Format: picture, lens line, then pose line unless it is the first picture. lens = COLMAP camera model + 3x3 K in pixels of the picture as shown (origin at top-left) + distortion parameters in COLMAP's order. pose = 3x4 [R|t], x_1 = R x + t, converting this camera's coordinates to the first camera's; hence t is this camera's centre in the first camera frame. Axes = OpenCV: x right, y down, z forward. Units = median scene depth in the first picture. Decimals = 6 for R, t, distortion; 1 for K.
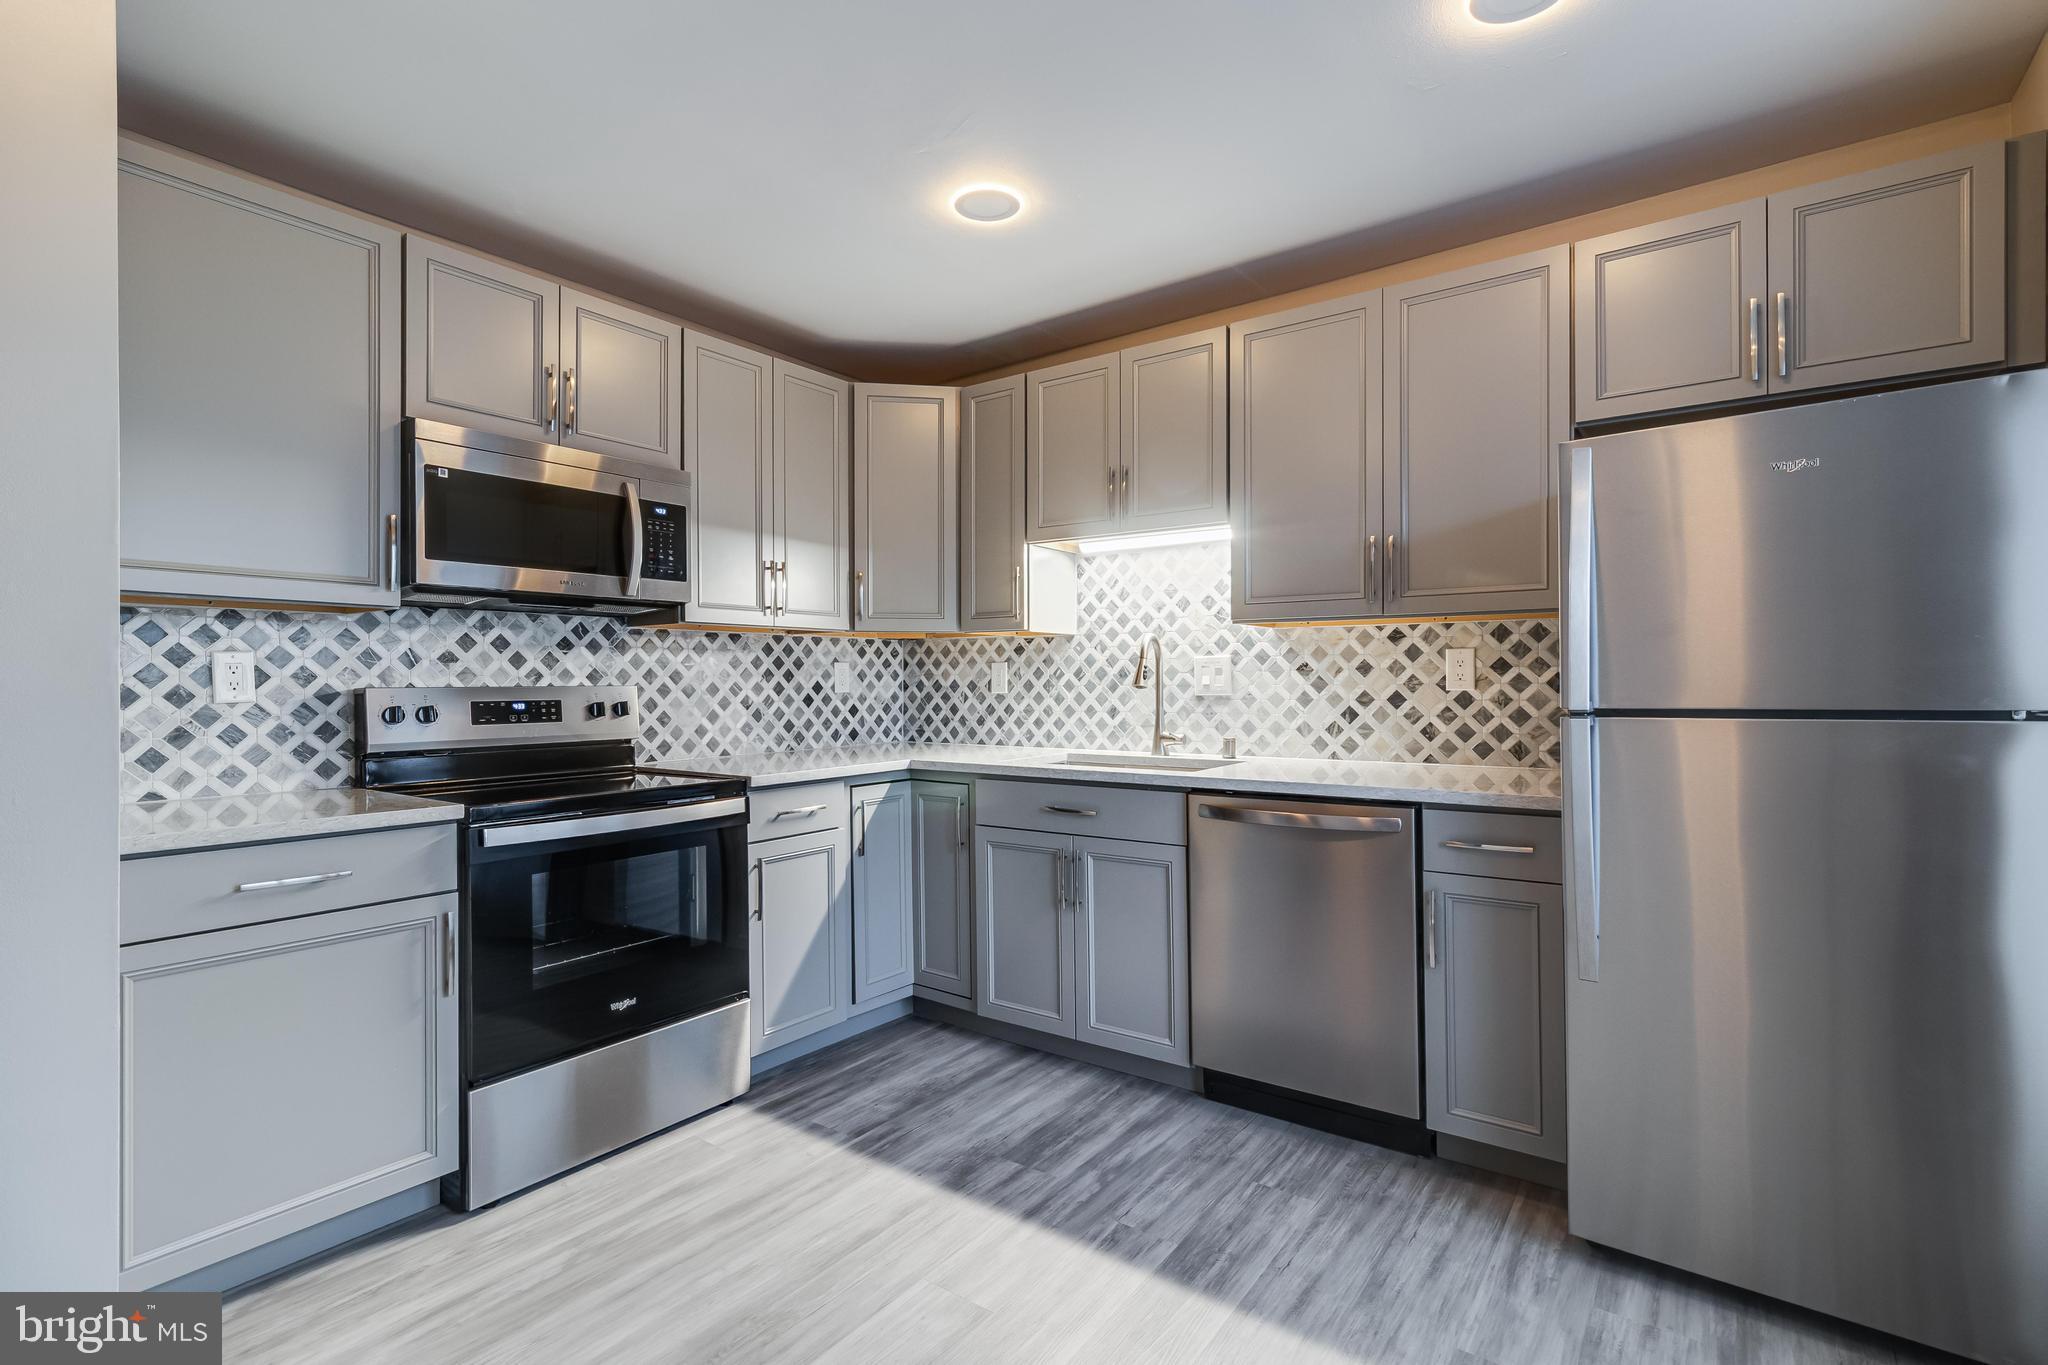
lens RADIAL K [[949.1, 0, 1023.6], [0, 949.1, 679.8], [0, 0, 1]] dist [0.002501, 0.000556]
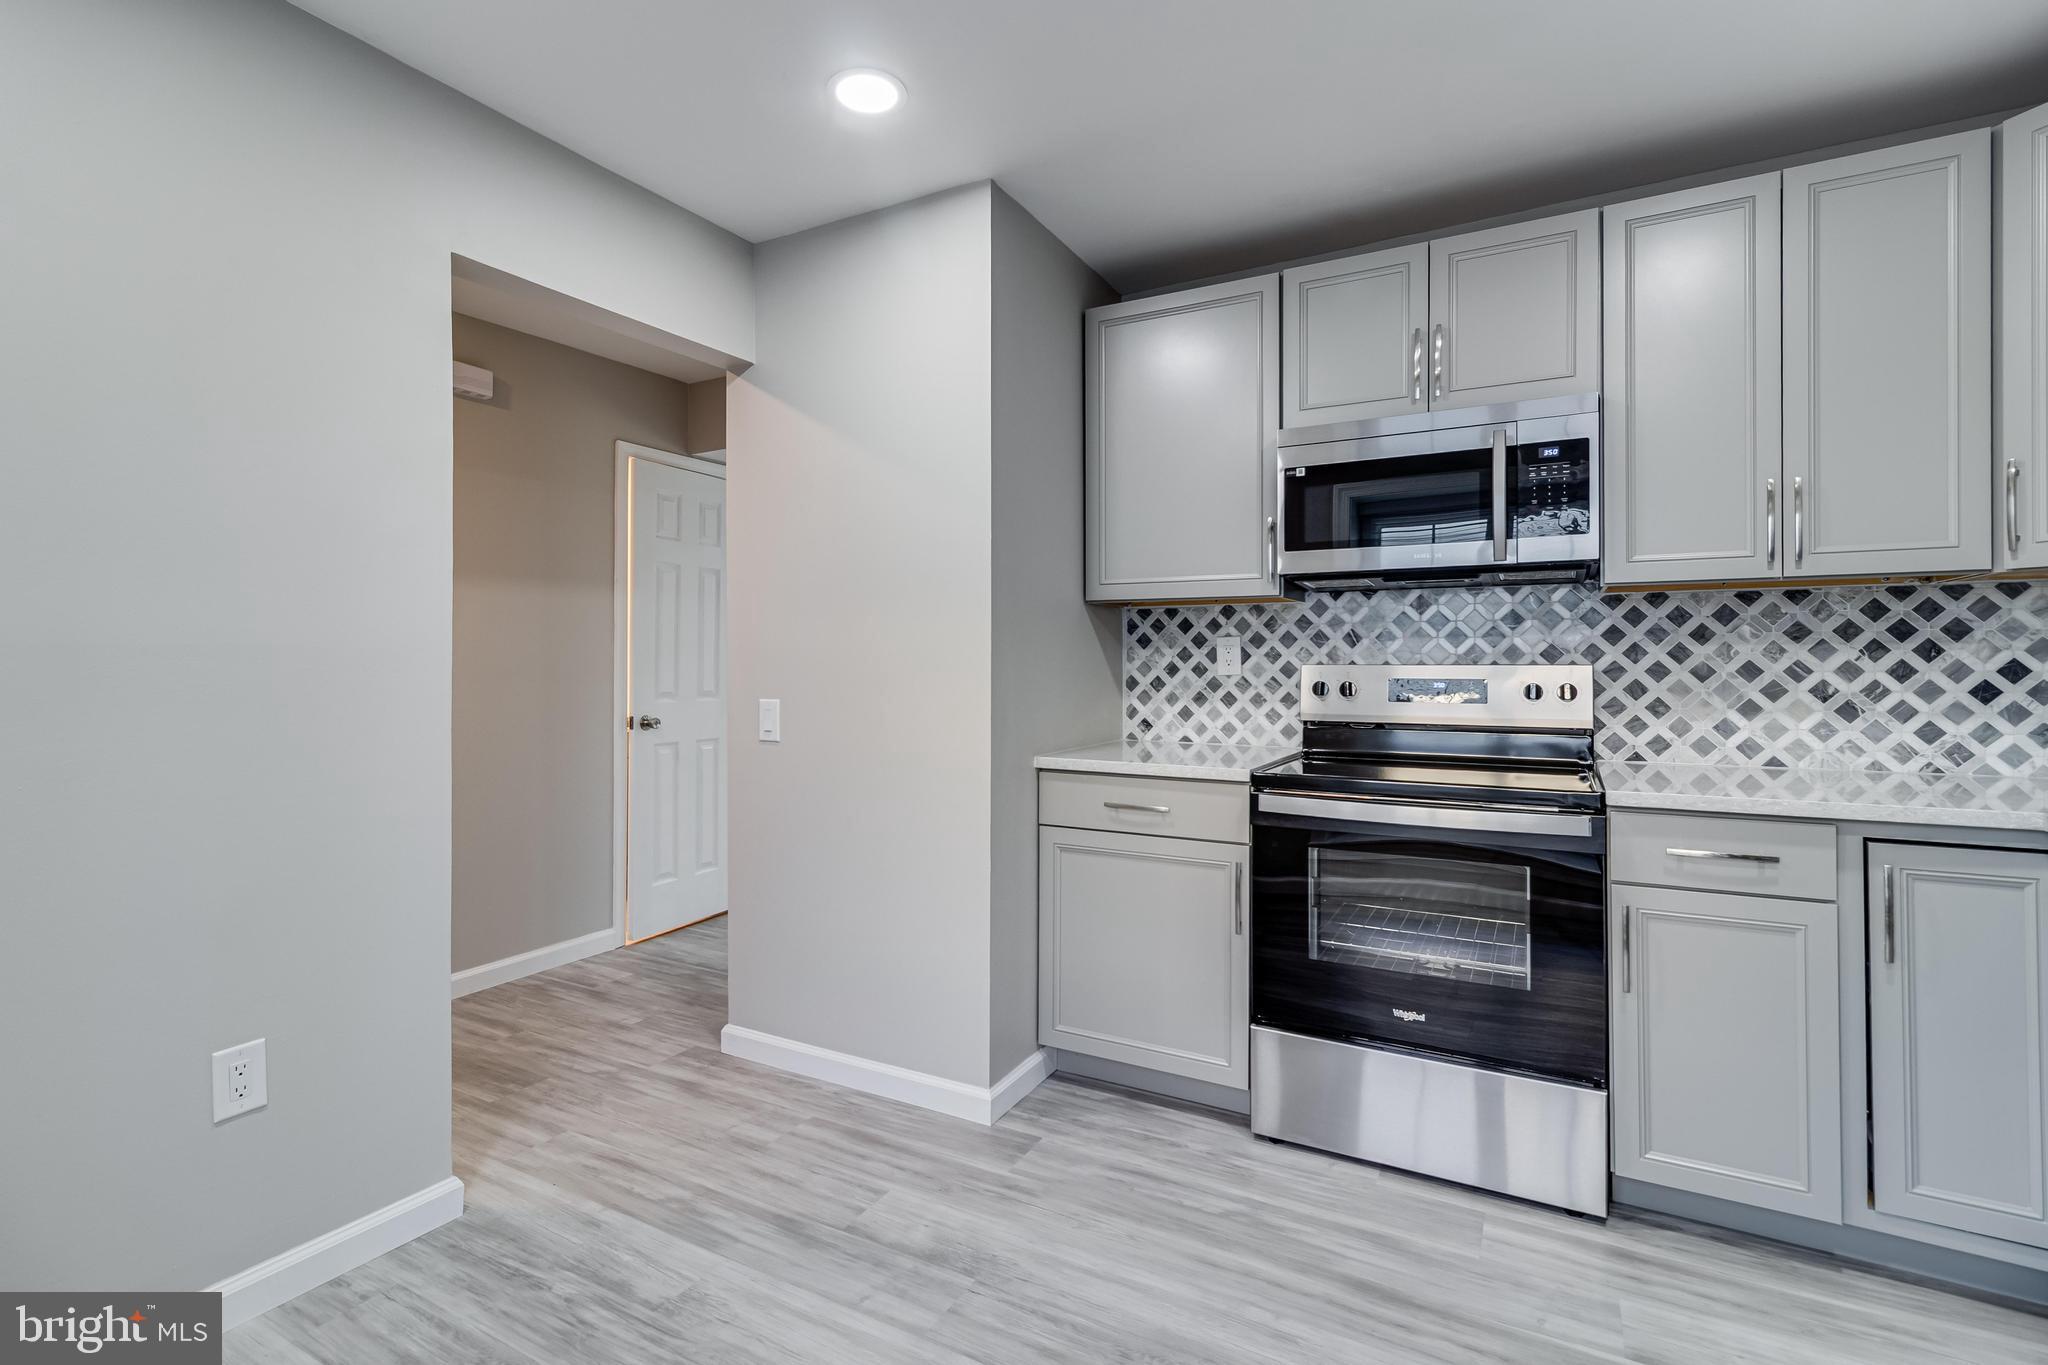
lens RADIAL K [[944.5, 0, 1037.9], [0, 944.5, 660.9], [0, 0, 1]] dist [0.000310, 0.000402]
pose [[0.134957, 0.004982, -0.990839, 0.320729], [0.002319, 0.999983, 0.005344, -0.002502], [0.990849, -0.003019, 0.134943, 0.397599]]
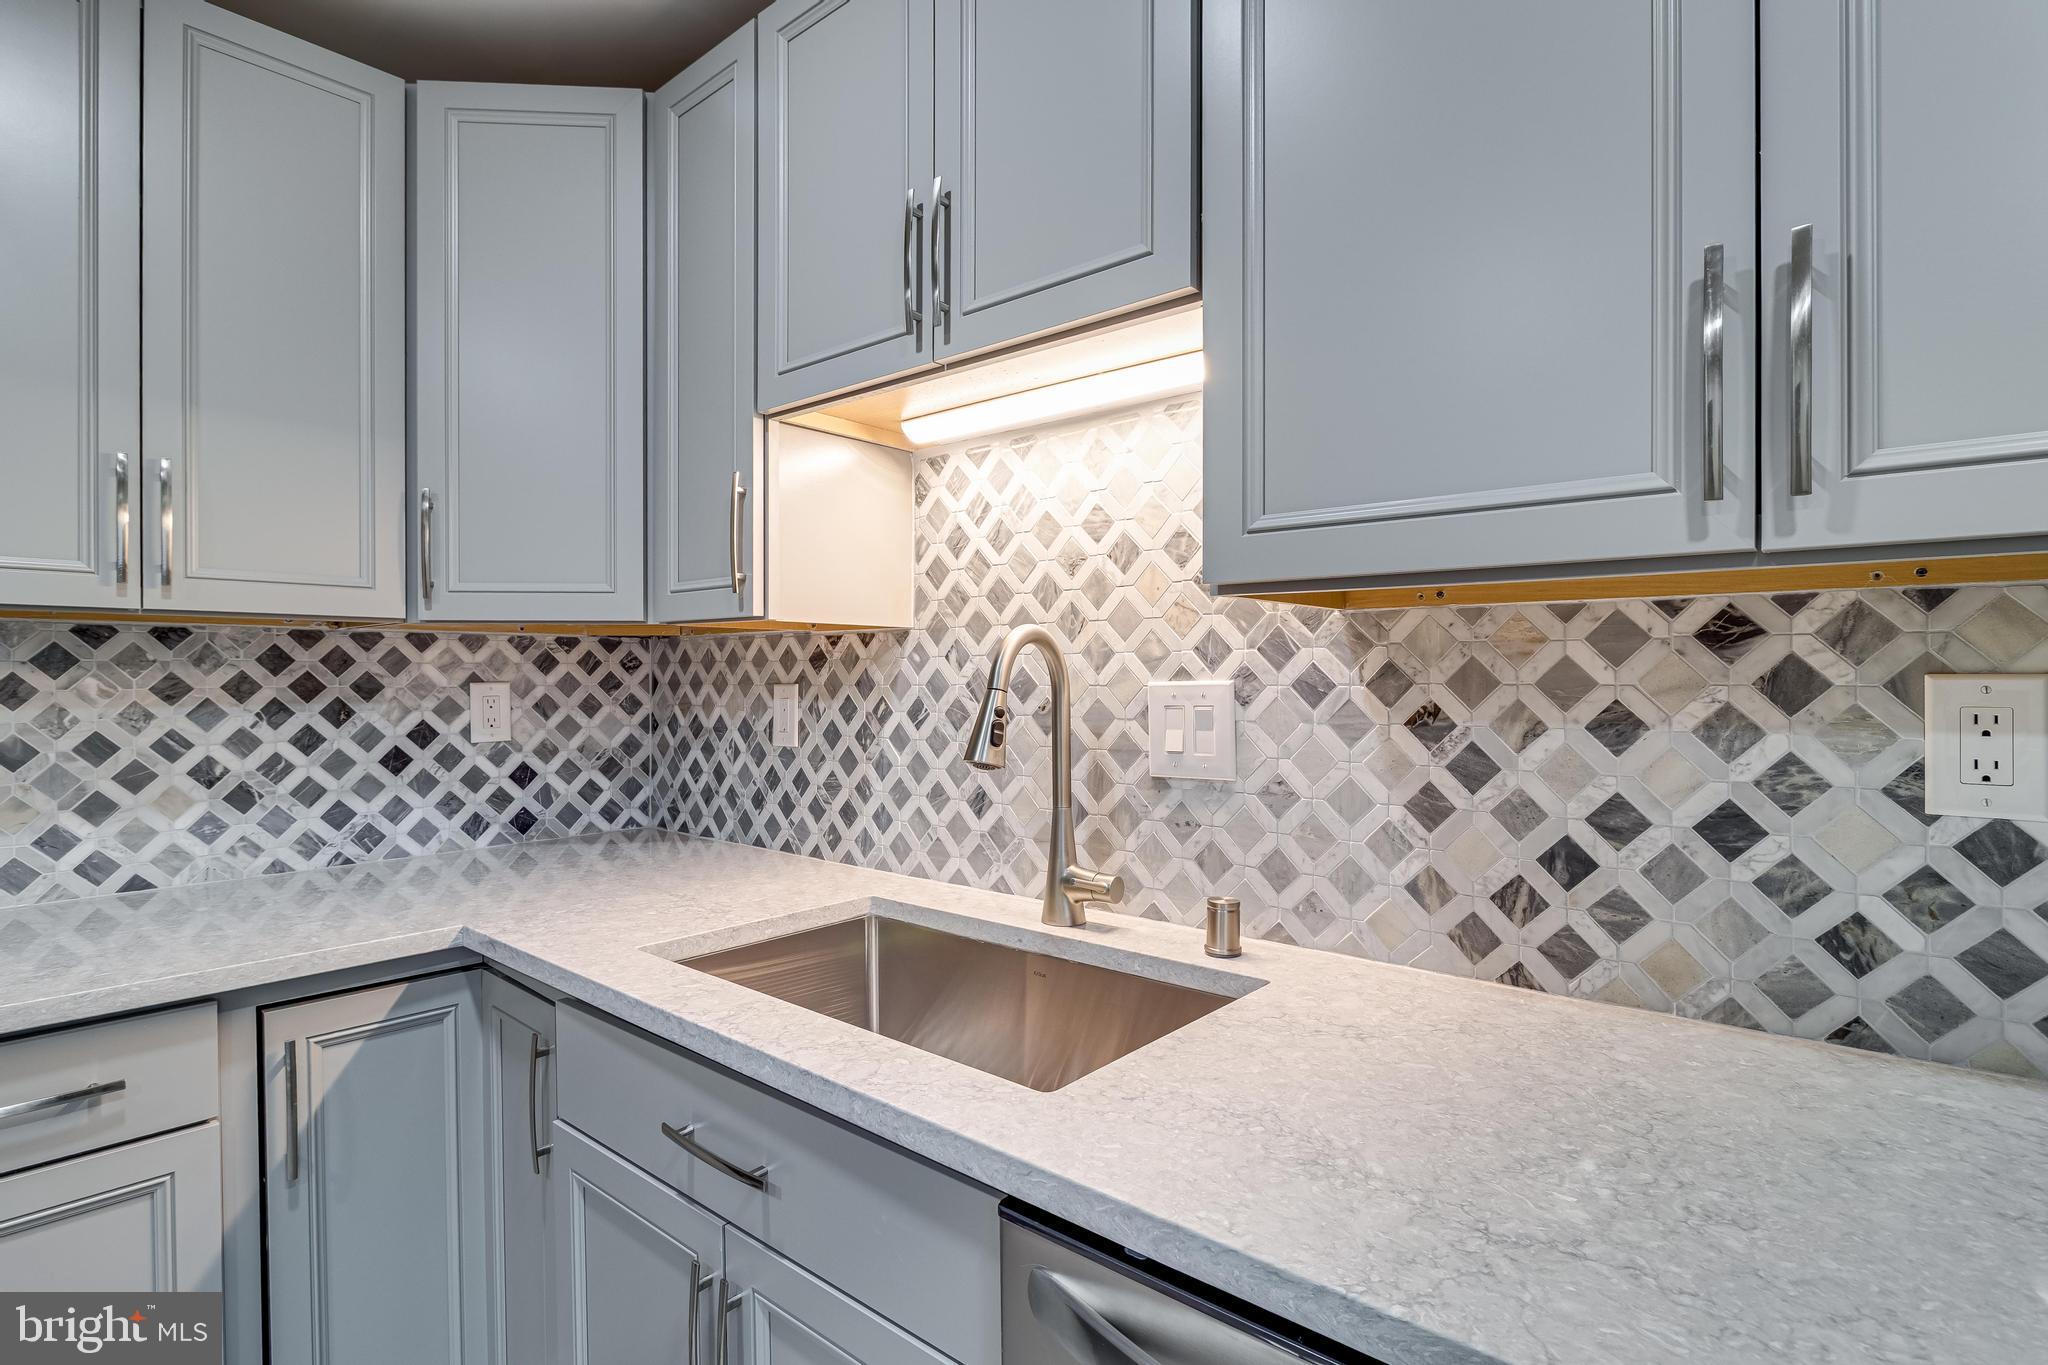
lens RADIAL K [[1008.2, 0, 1013.1], [0, 1008.2, 676.6], [0, 0, 1]] dist [0.000773, -0.003080]
pose [[0.996400, 0.002599, -0.084731, 0.165115], [-0.002505, 0.999996, 0.001219, -0.027937], [0.084734, -0.001002, 0.996403, 0.585203]]
